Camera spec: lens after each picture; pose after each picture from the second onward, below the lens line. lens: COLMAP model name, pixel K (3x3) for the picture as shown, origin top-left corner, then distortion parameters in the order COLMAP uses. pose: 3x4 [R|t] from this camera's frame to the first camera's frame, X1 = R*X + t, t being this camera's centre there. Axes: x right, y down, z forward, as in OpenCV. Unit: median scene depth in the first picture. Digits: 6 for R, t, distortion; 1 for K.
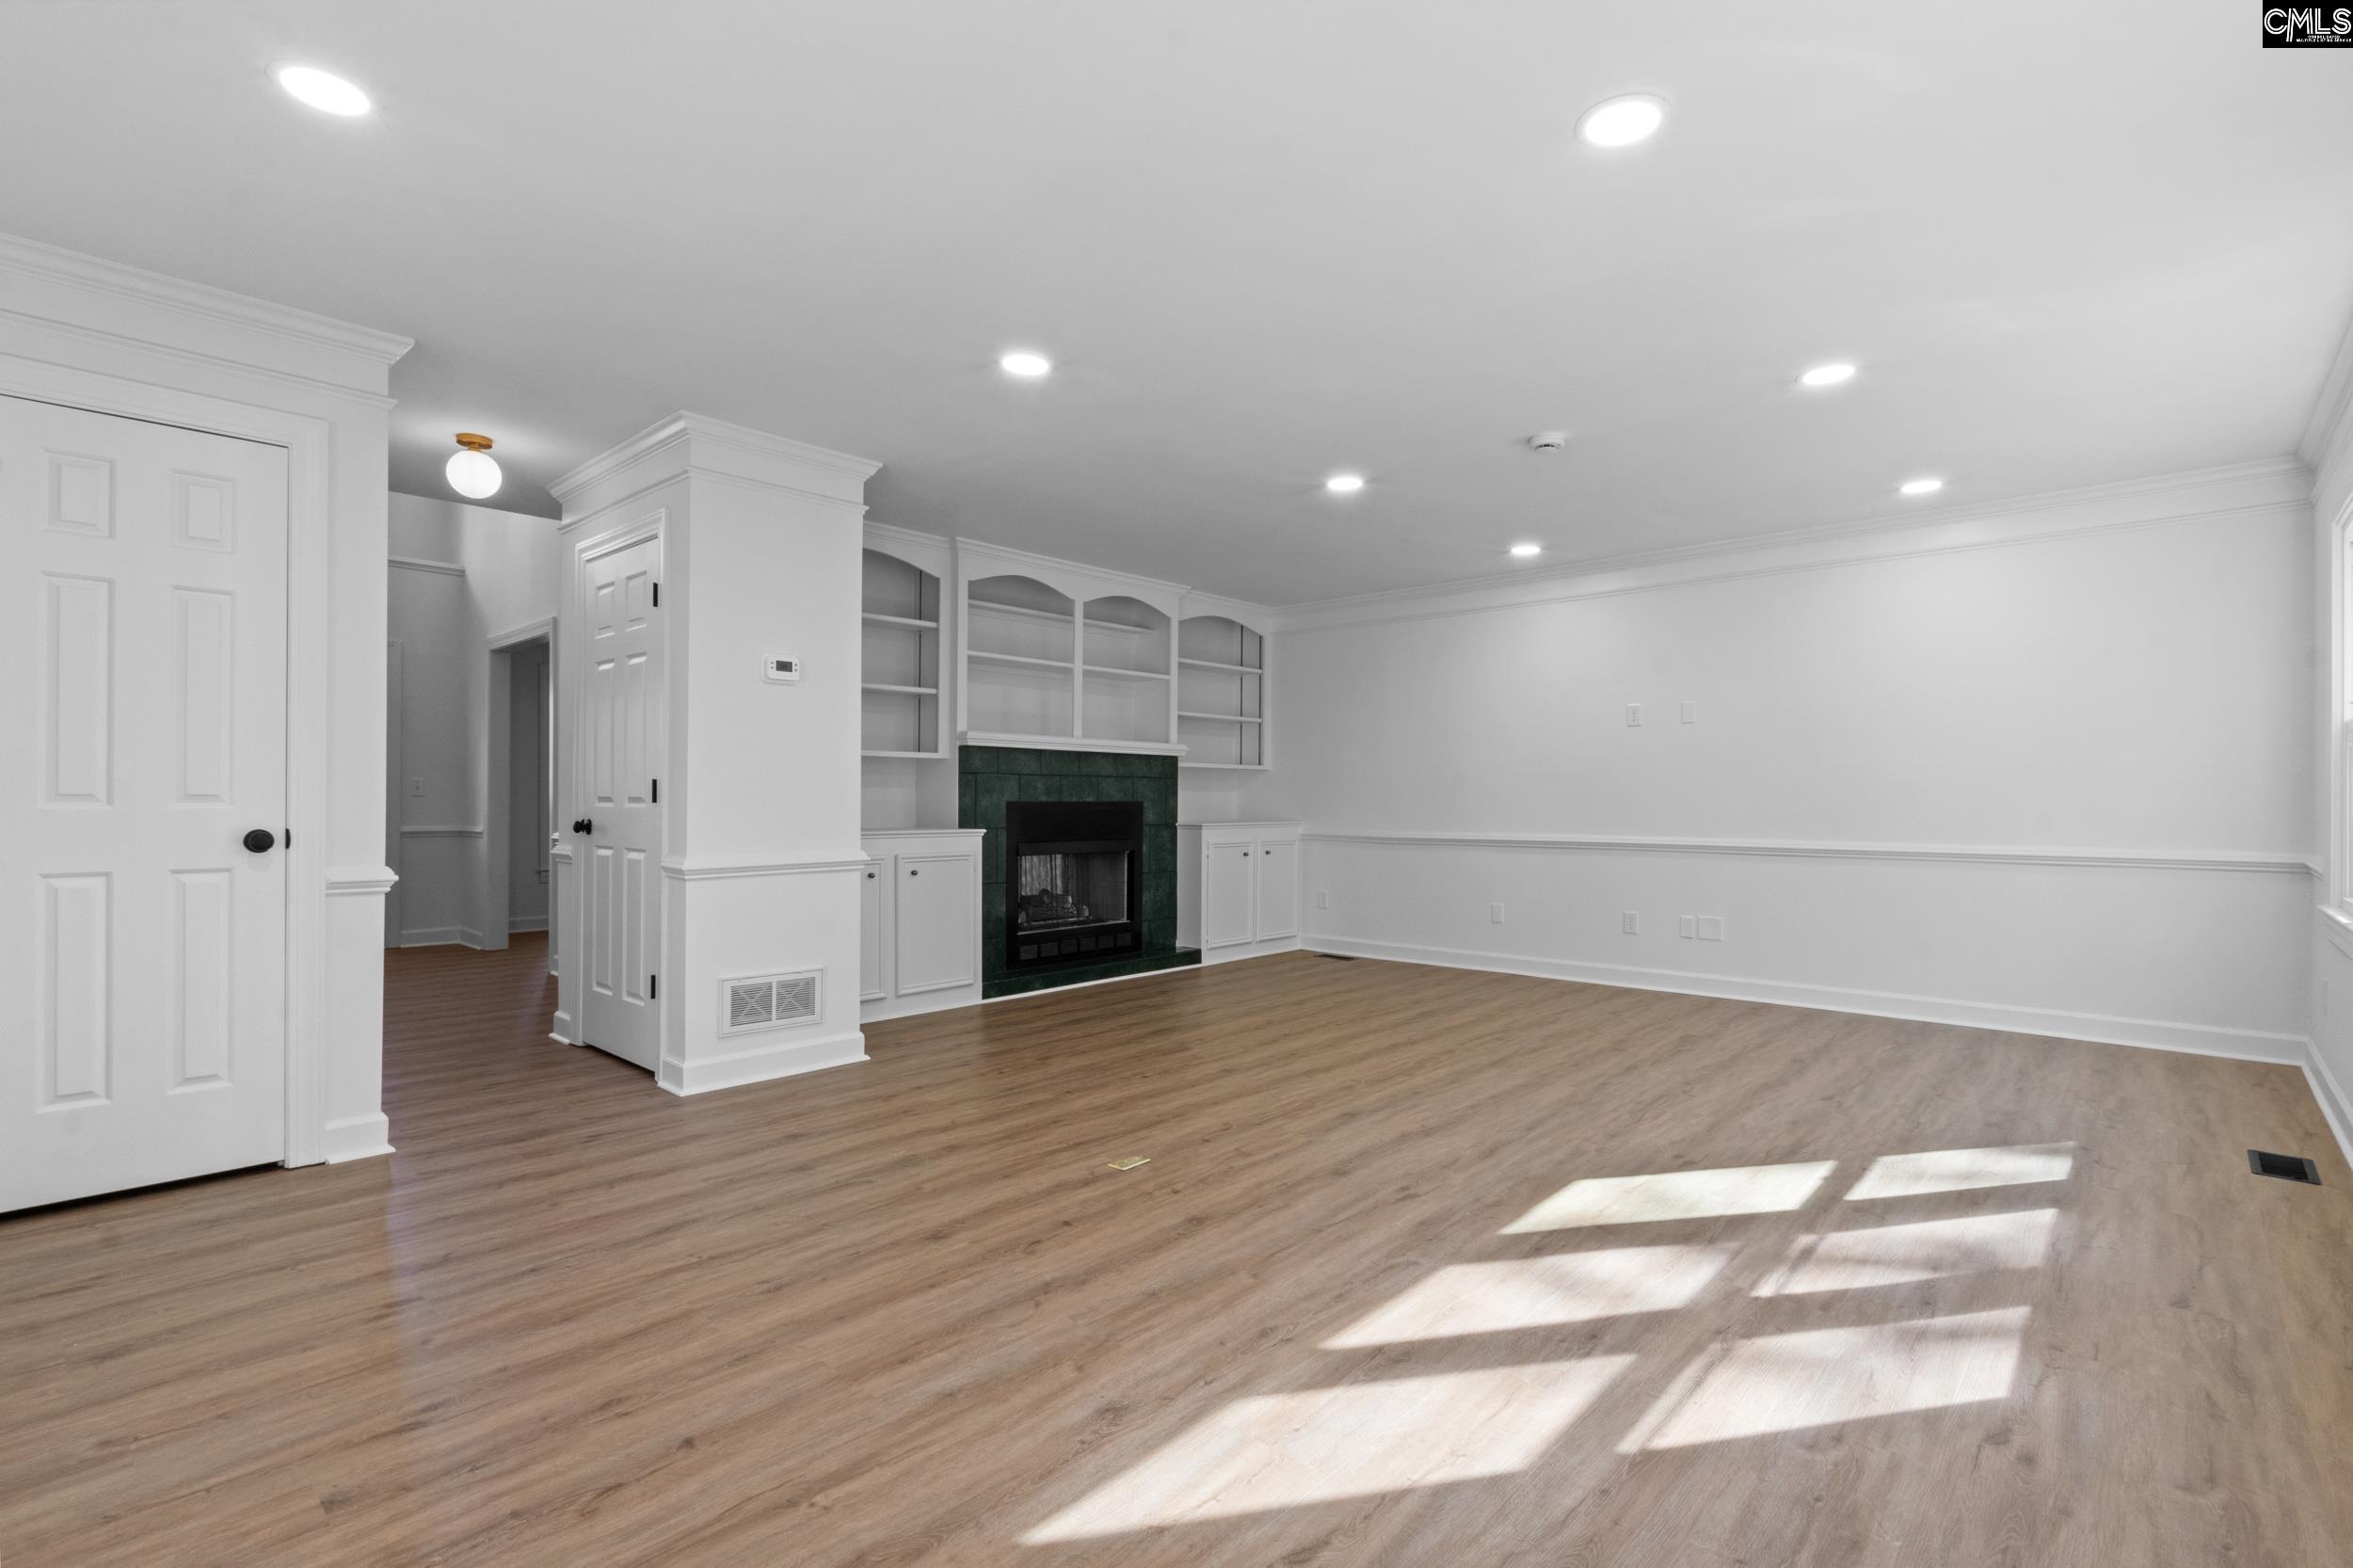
lens RADIAL K [[1080.5, 0, 1175.1], [0, 1080.5, 778.8], [0, 0, 1]] dist [-0.002455, -0.000445]
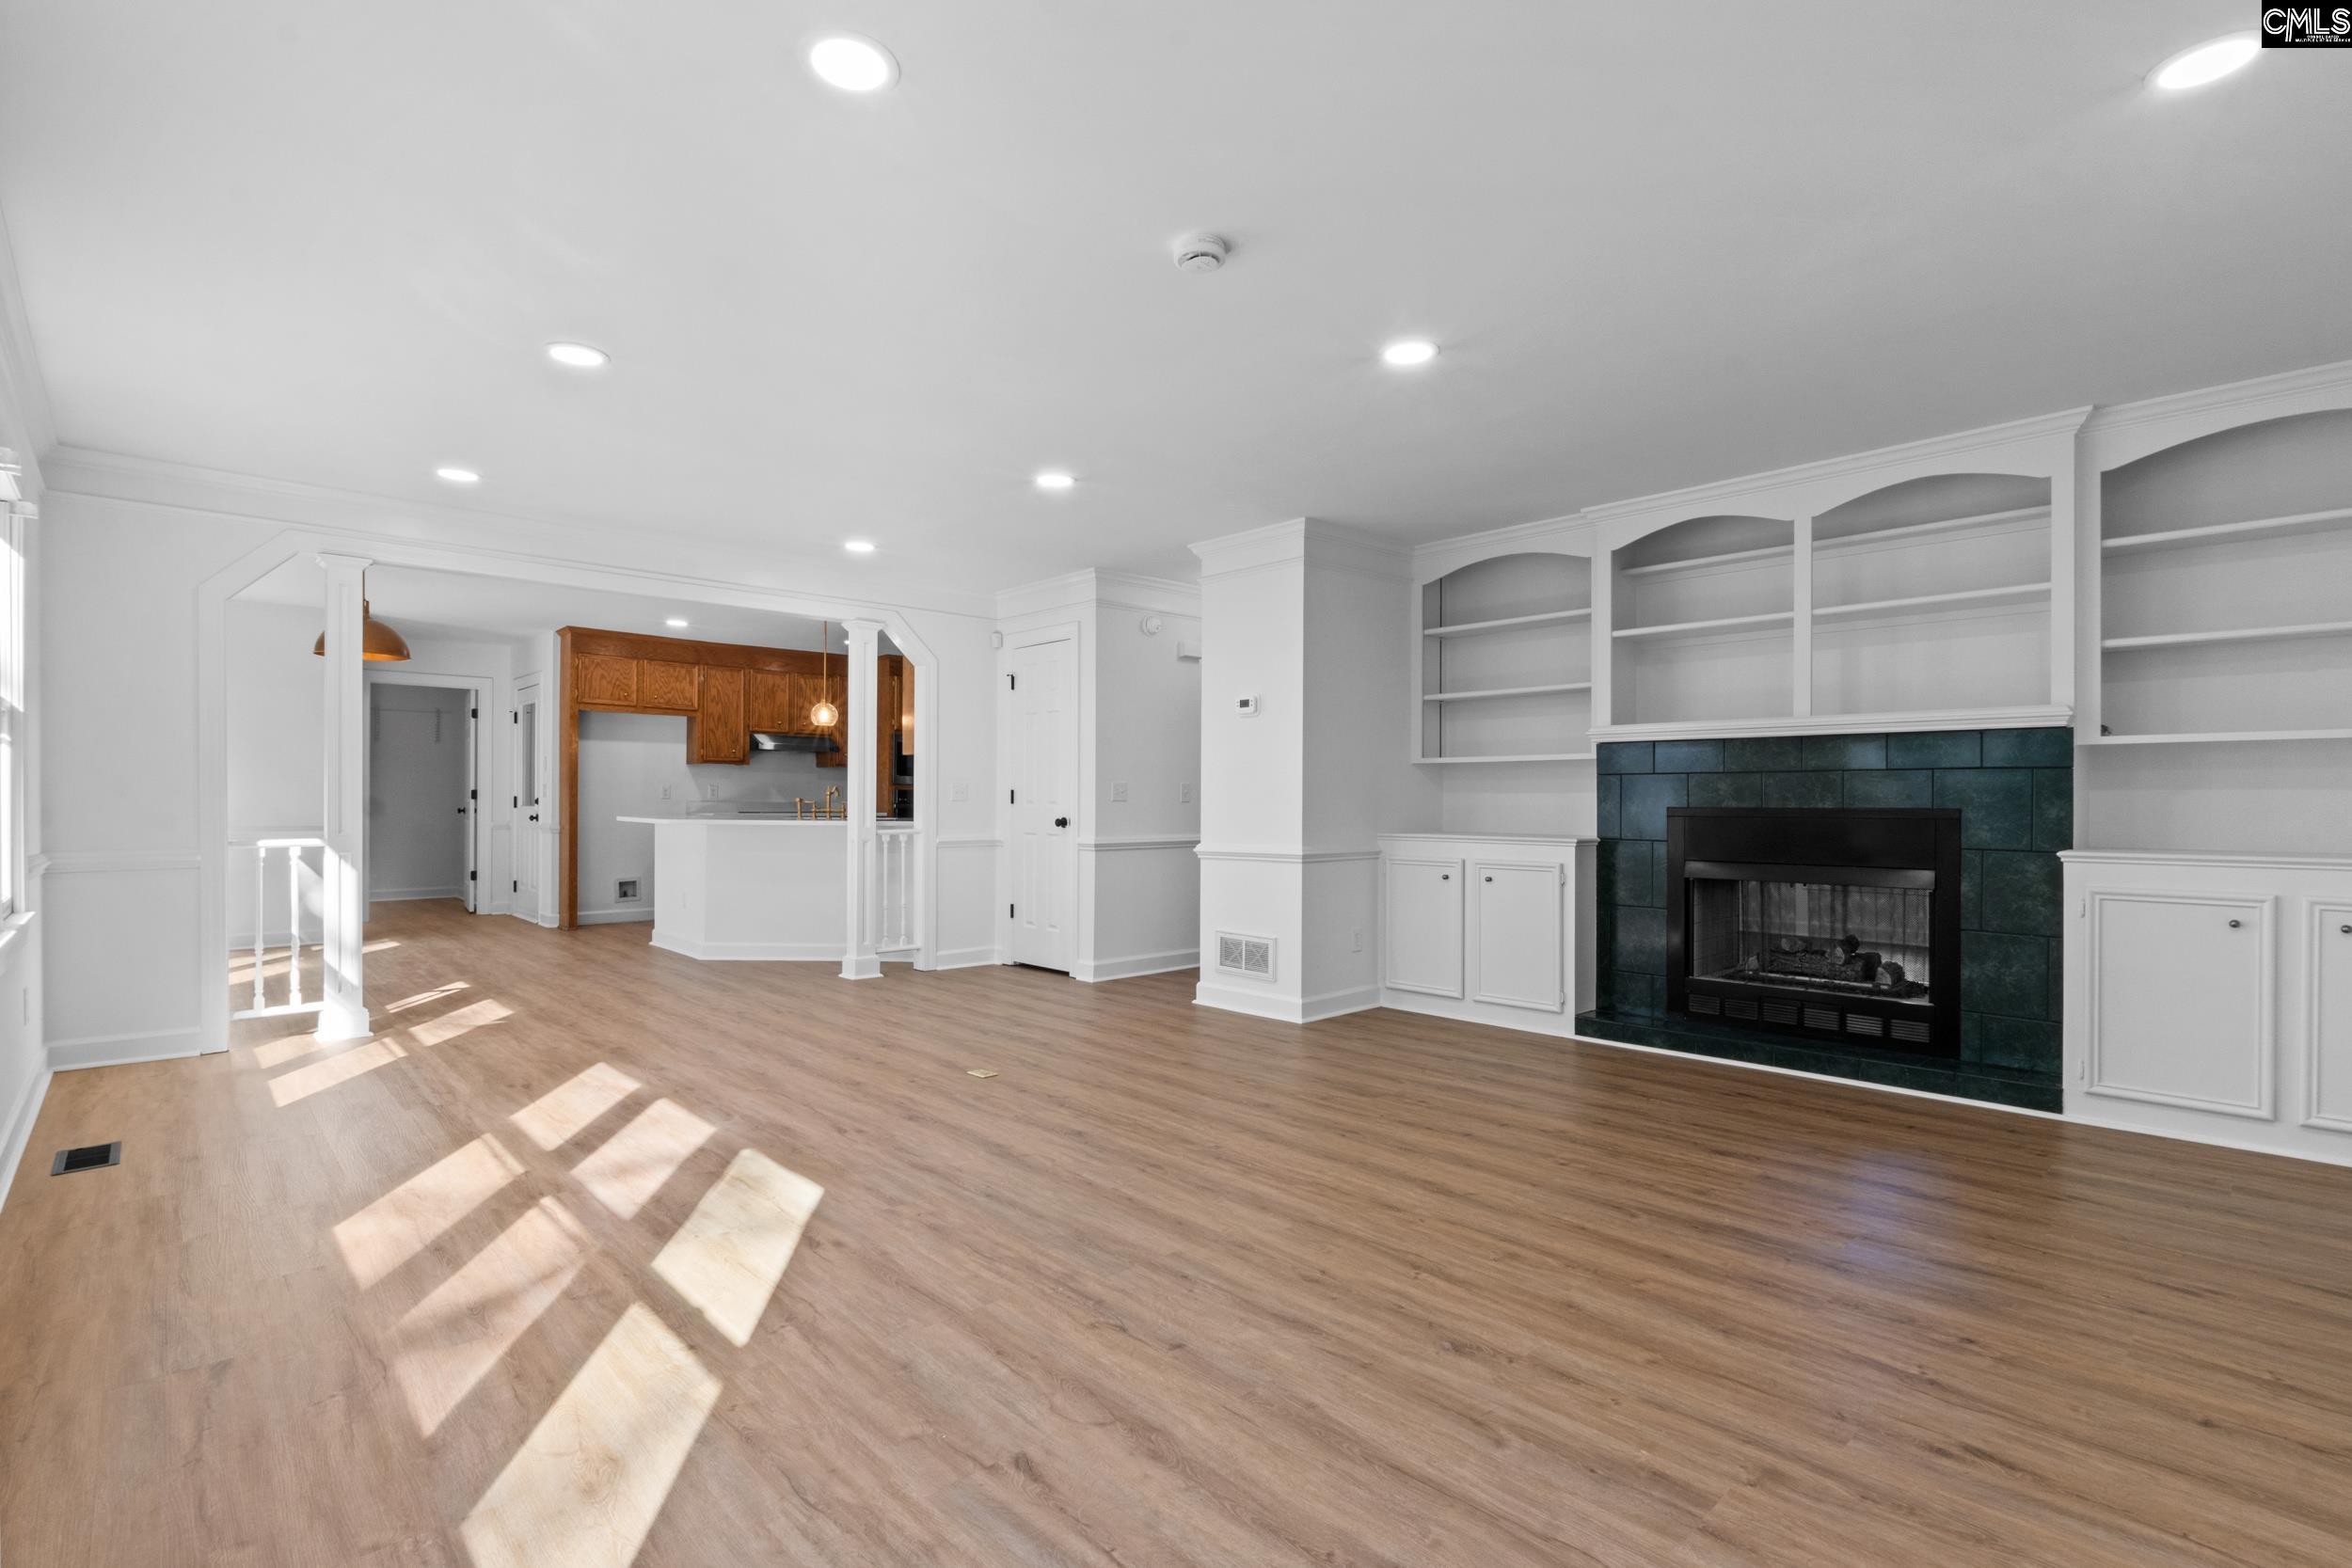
lens RADIAL K [[1065.5, 0, 1176.0], [0, 1065.5, 784.0], [0, 0, 1]] dist [-0.016944, 0.007533]
pose [[-0.057816, -0.020741, -0.998112, 0.706988], [0.015199, 0.999650, -0.021654, 0.016320], [0.998212, -0.016423, -0.057481, 0.738295]]
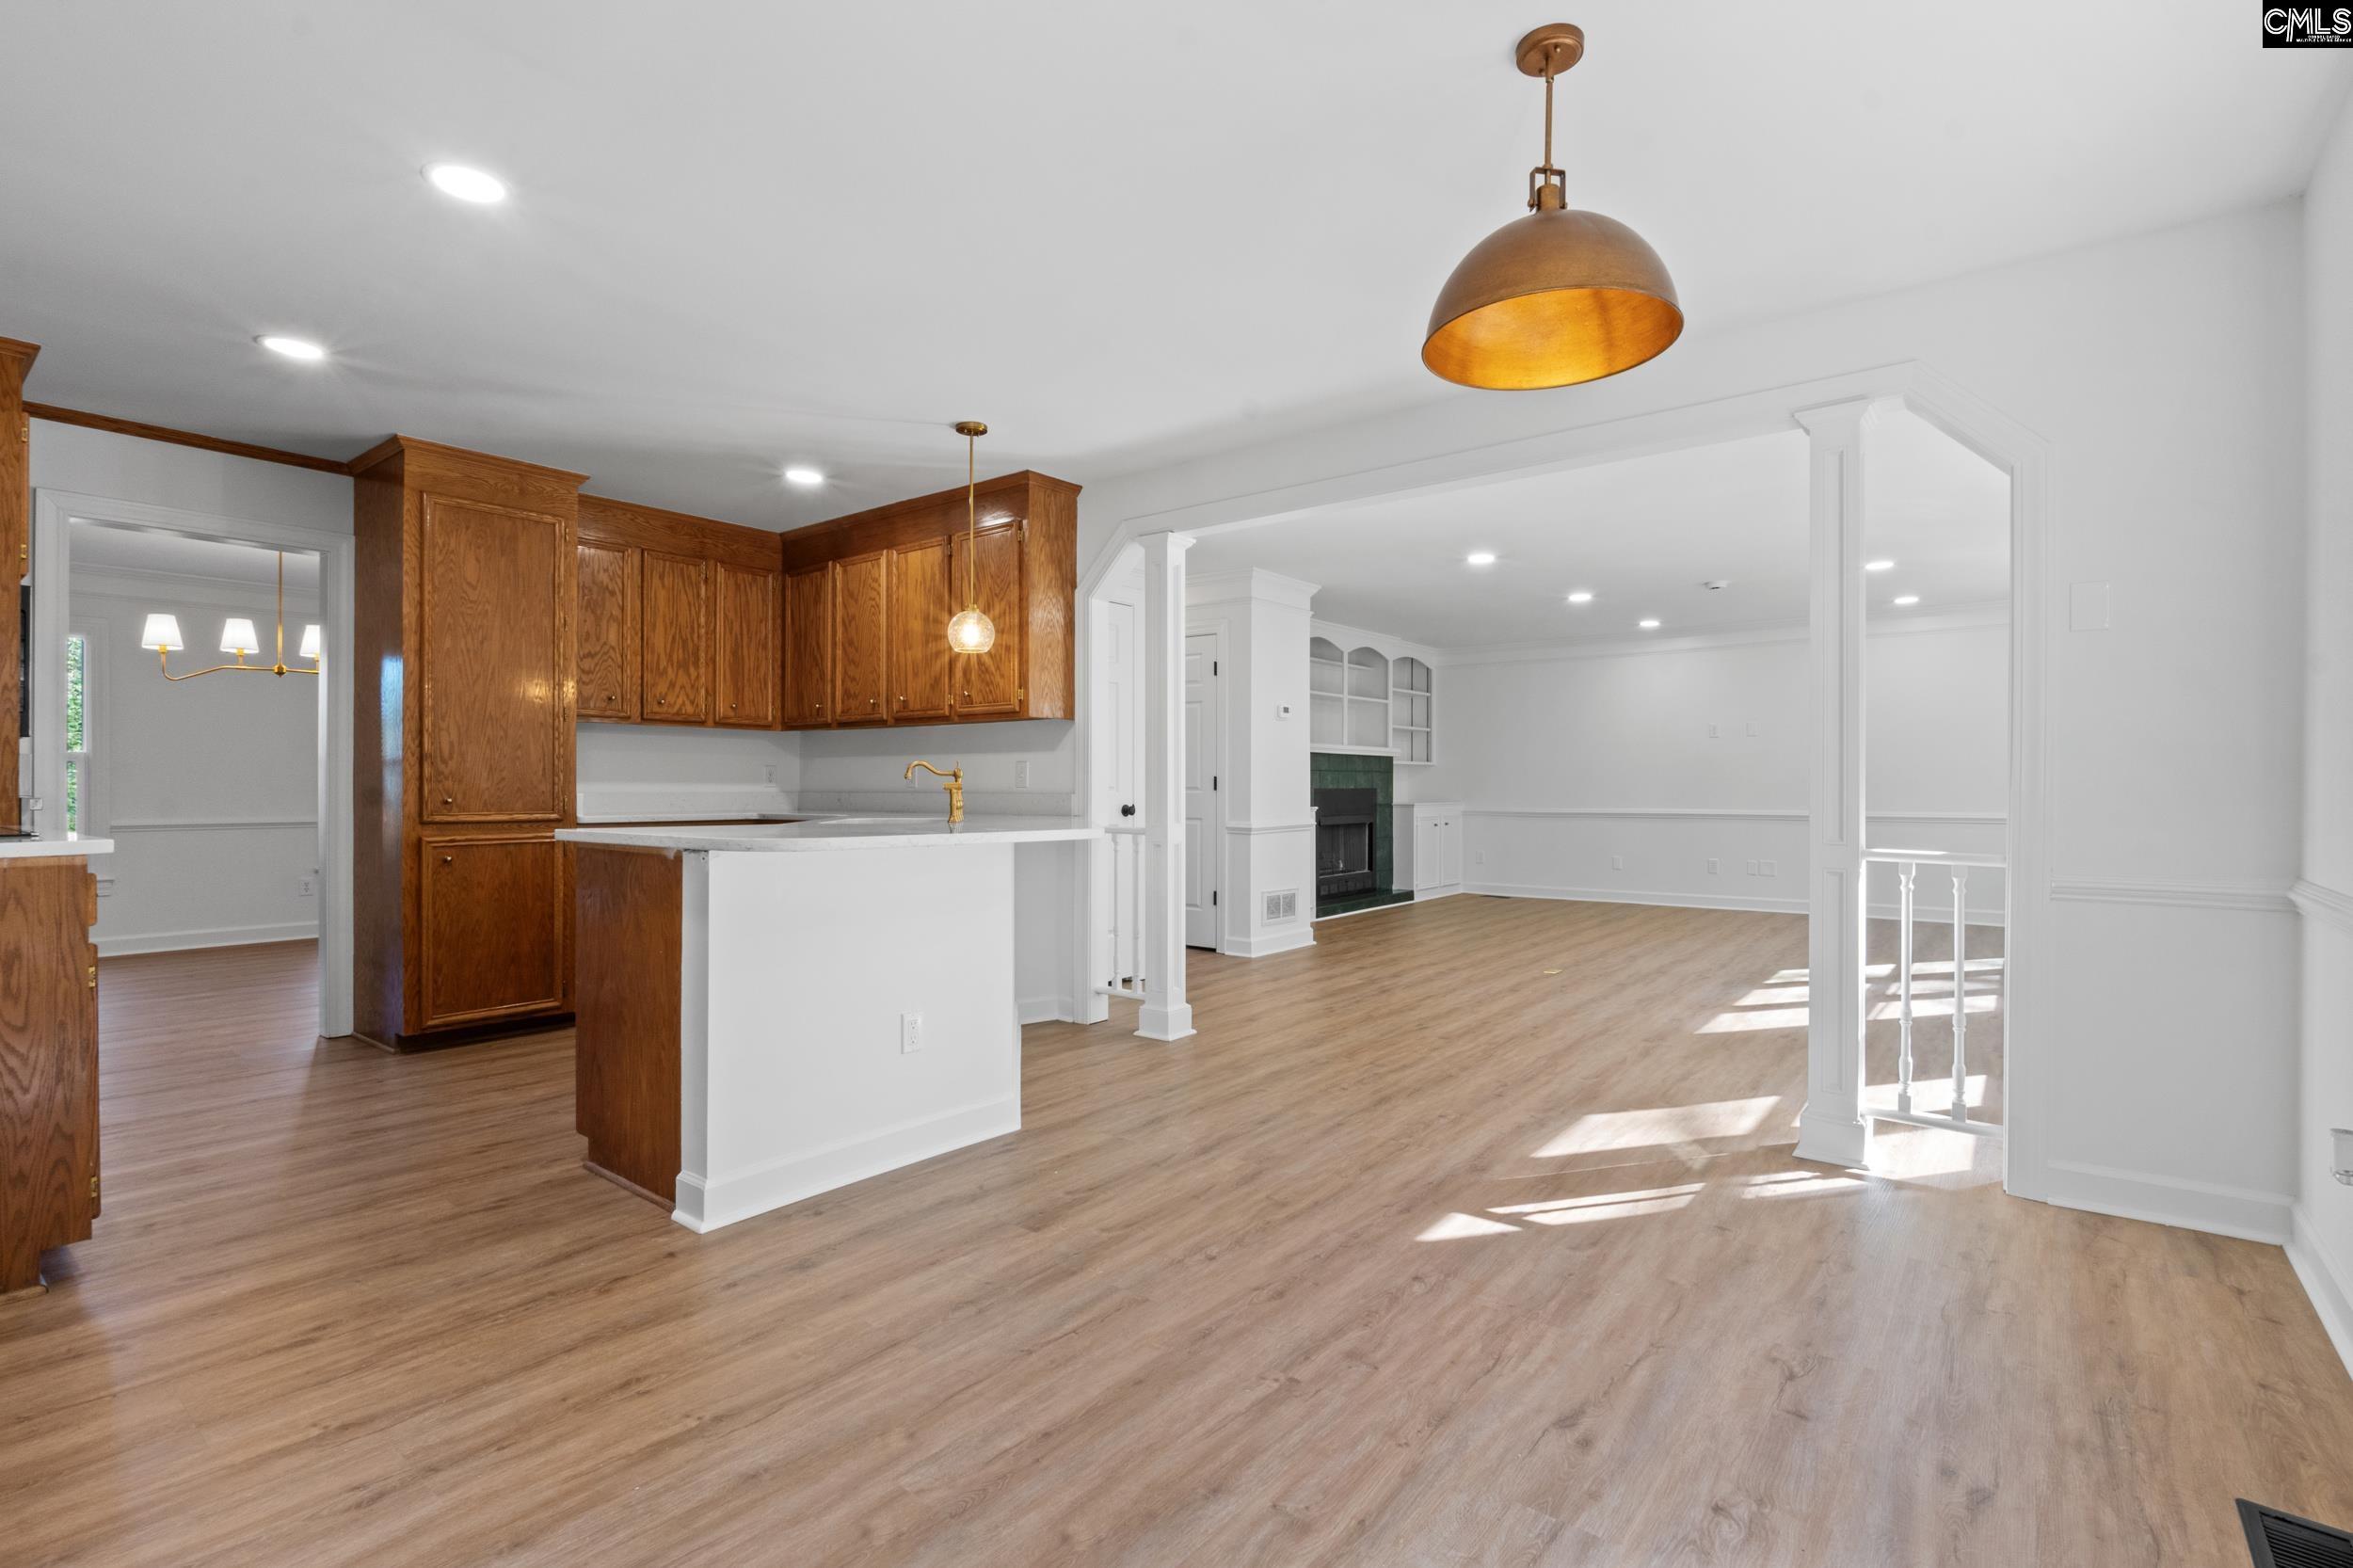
lens RADIAL K [[1083.0, 0, 1175.1], [0, 1083.0, 729.6], [0, 0, 1]] dist [-0.020169, -0.000564]
pose [[0.997722, -0.006890, 0.067108, -0.483307], [0.009359, 0.999288, -0.036546, -0.007708], [-0.066808, 0.037091, 0.997076, -0.518002]]
